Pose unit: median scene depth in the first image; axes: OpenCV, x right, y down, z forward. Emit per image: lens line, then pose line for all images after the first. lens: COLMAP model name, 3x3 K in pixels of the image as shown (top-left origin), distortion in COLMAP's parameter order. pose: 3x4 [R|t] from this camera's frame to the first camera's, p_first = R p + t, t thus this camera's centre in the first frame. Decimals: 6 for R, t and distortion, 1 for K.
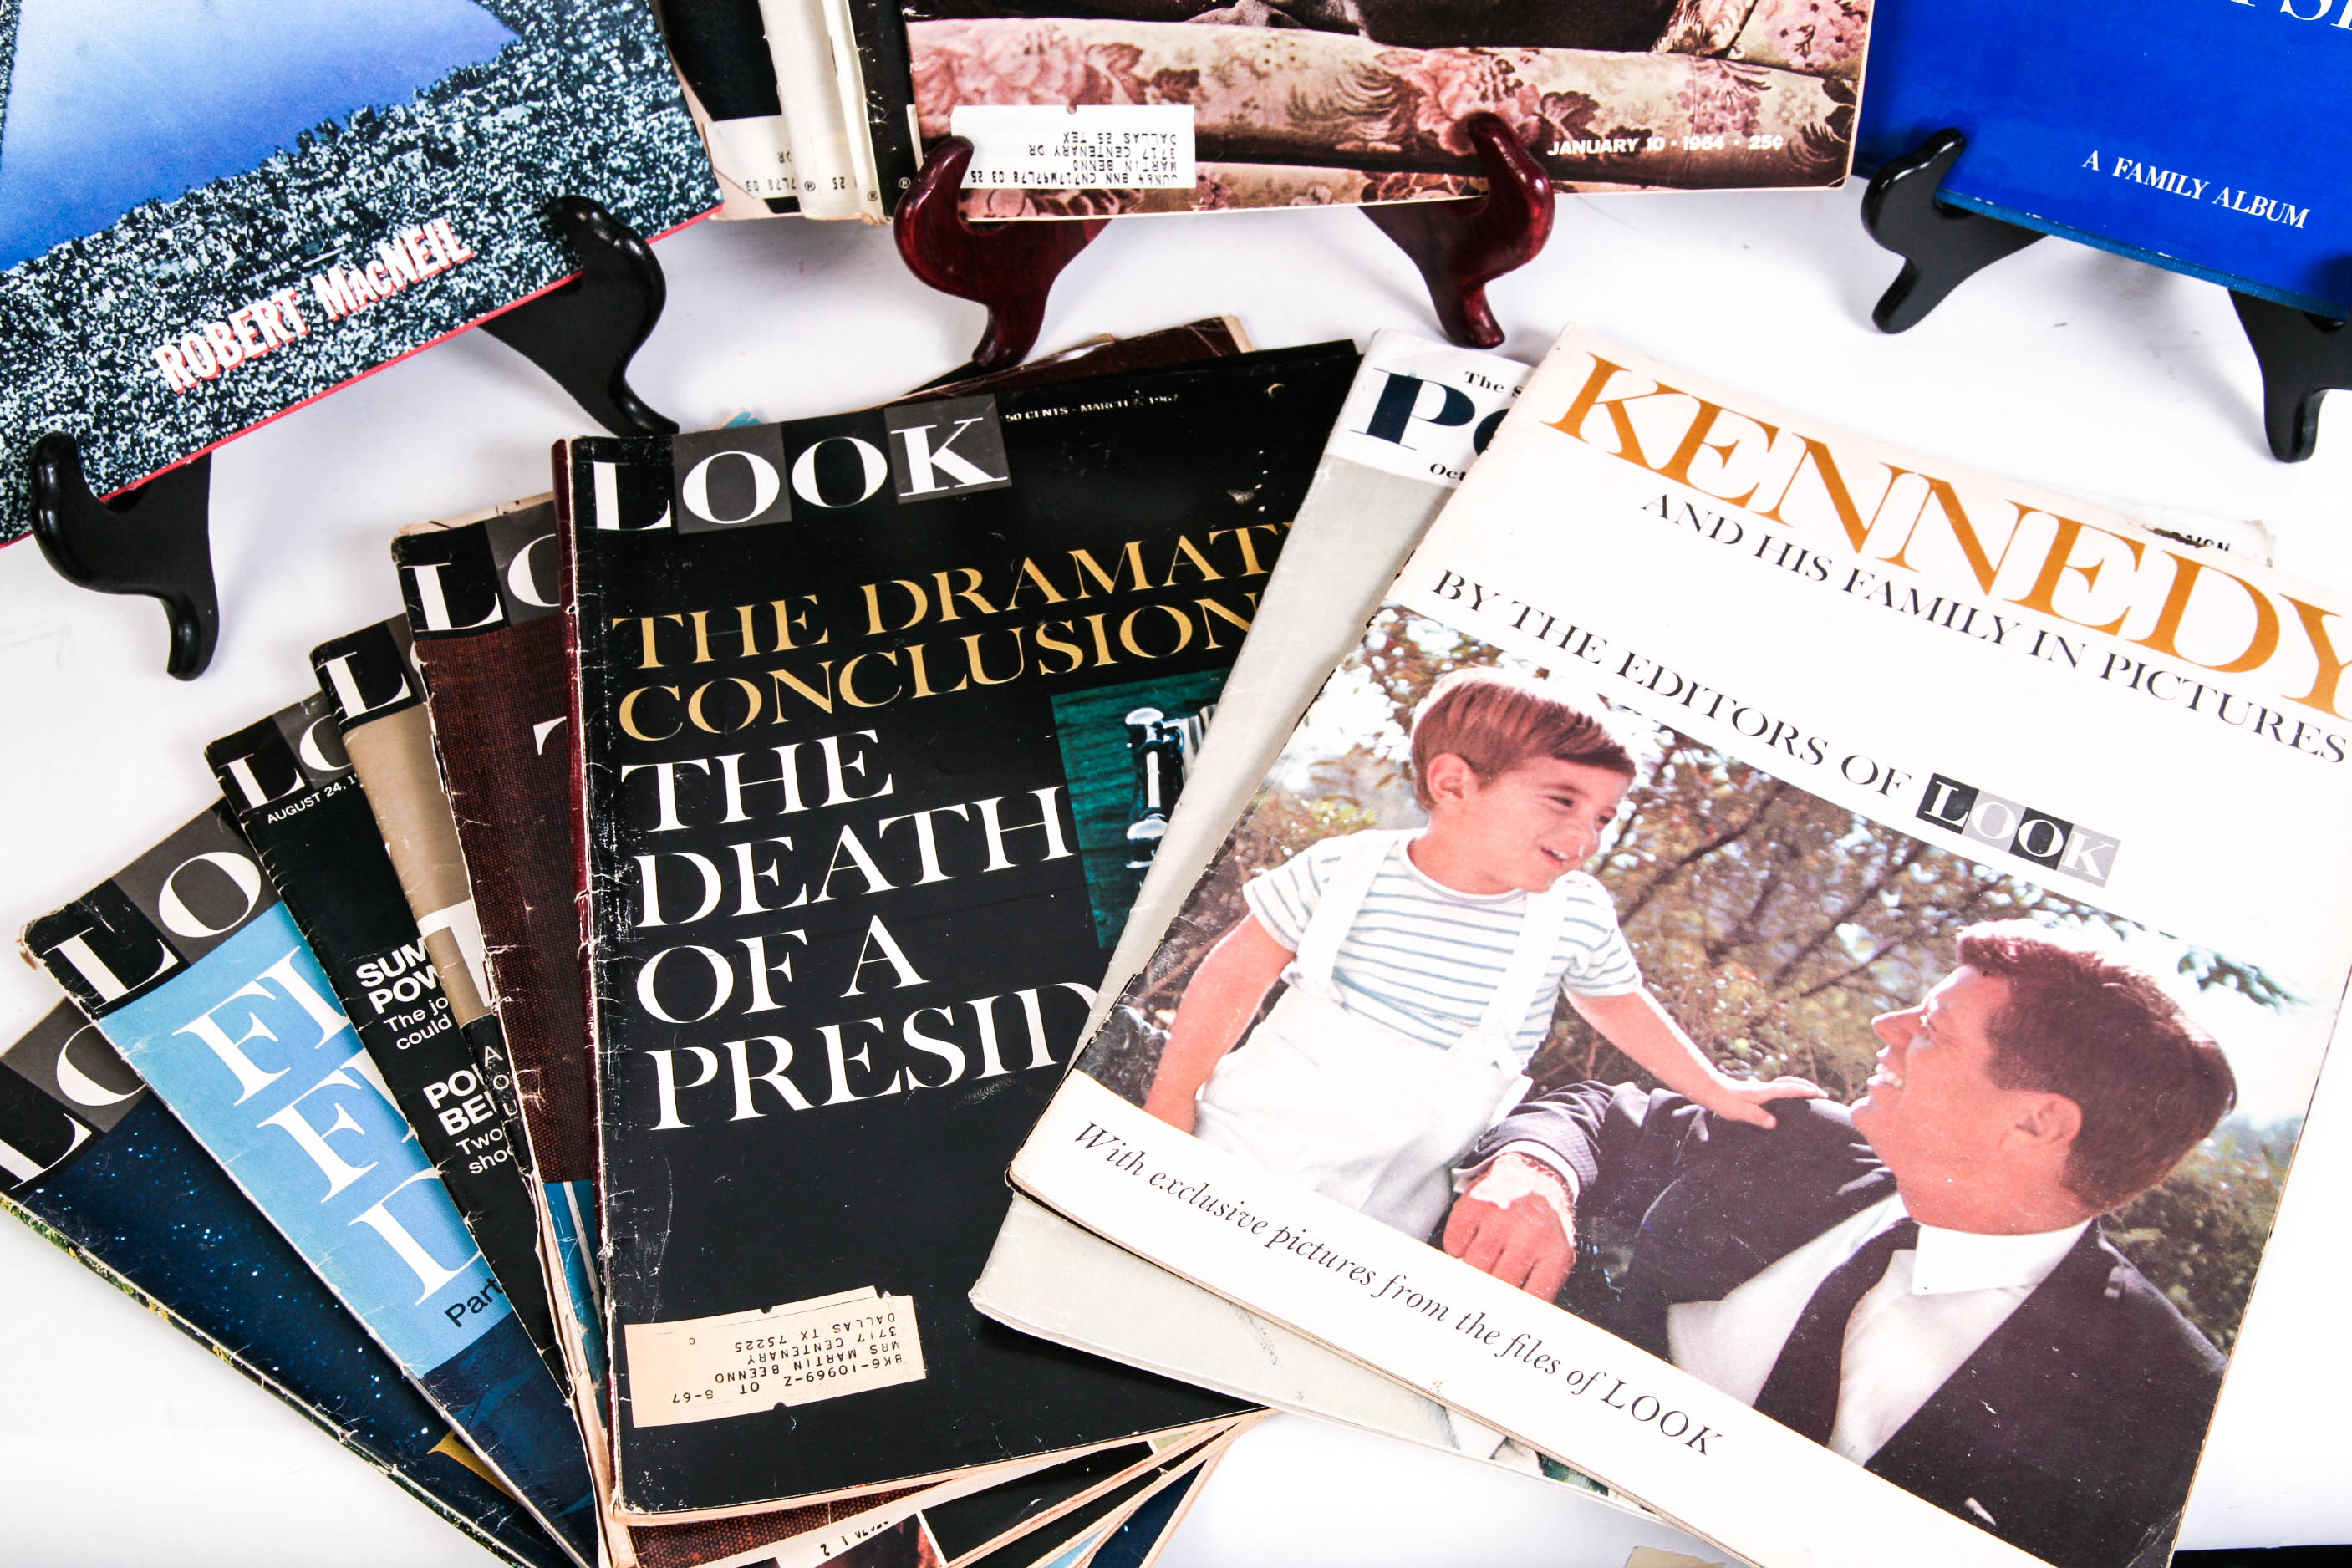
lens RADIAL K [[2362.7, 0, 1185.5], [0, 2362.7, 907.8], [0, 0, 1]] dist [-0.104090, 0.141352]
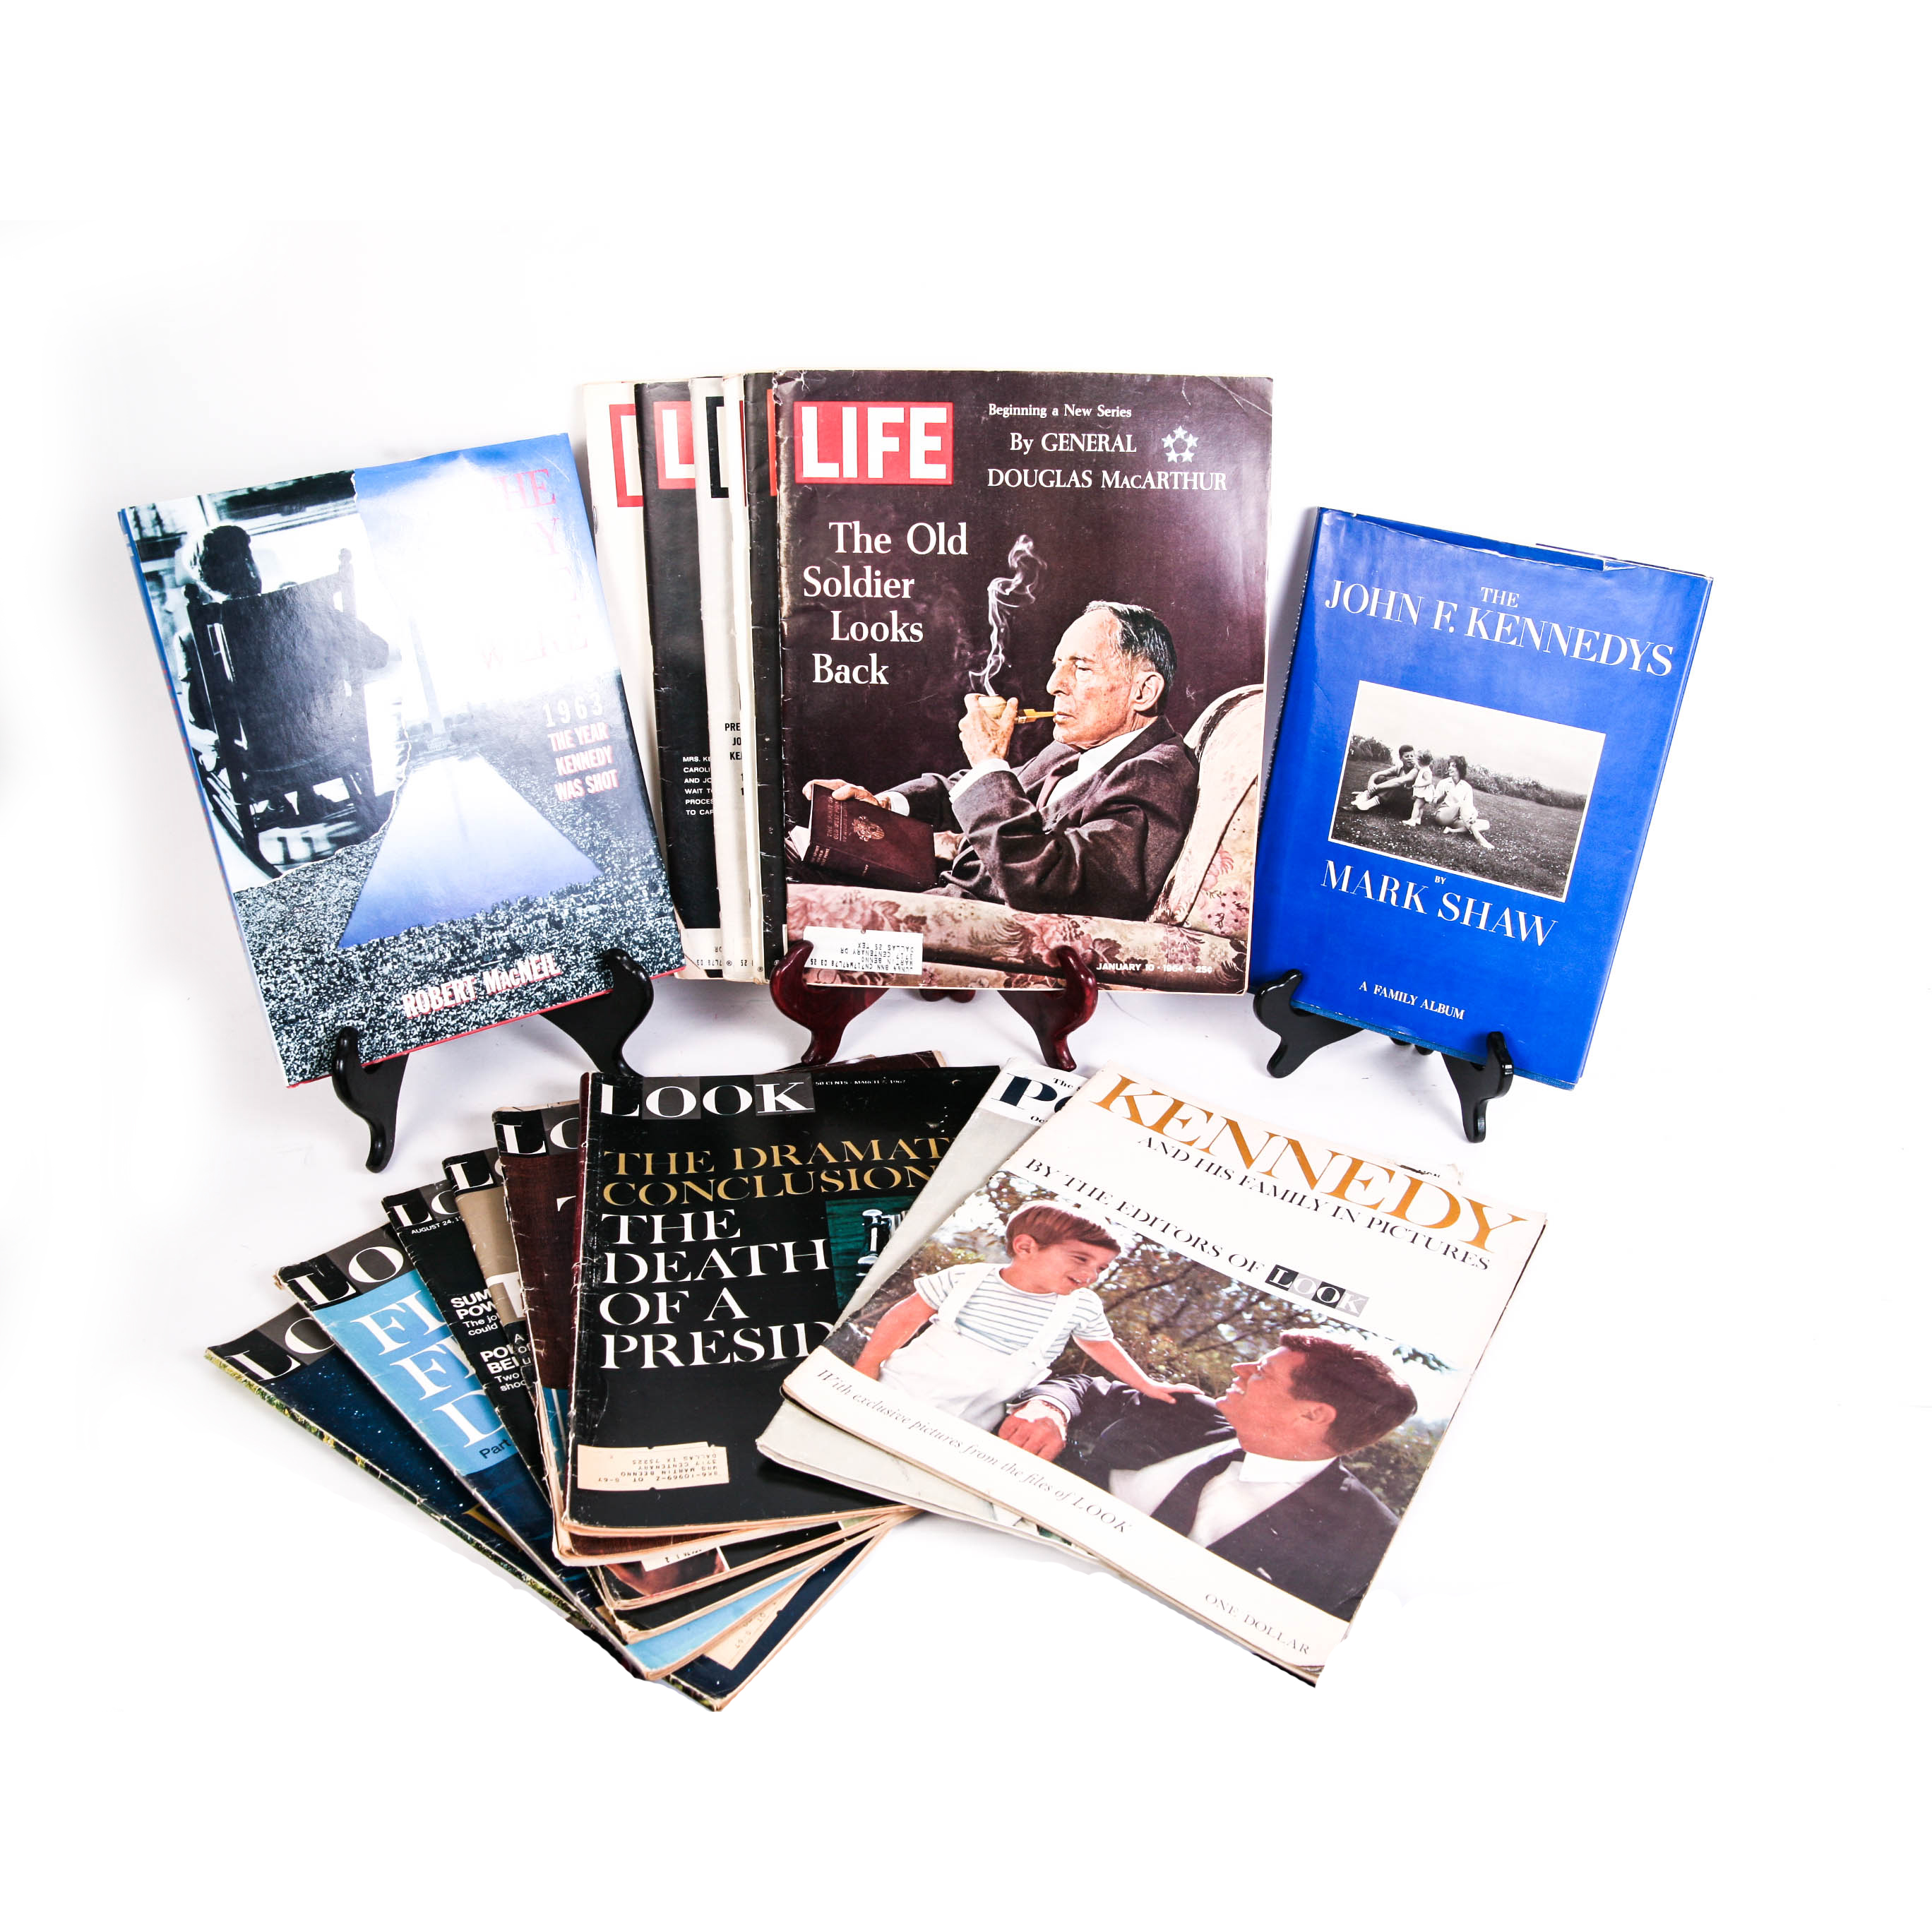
lens RADIAL K [[1833.8, 0, 942.1], [0, 1833.8, 972.5], [0, 0, 1]] dist [-0.098486, 0.014478]
pose [[0.997244, 0.072551, -0.015495, 0.049187], [-0.072525, 0.909421, -0.409504, 0.354670], [-0.015618, 0.409499, 0.912177, -0.462365]]
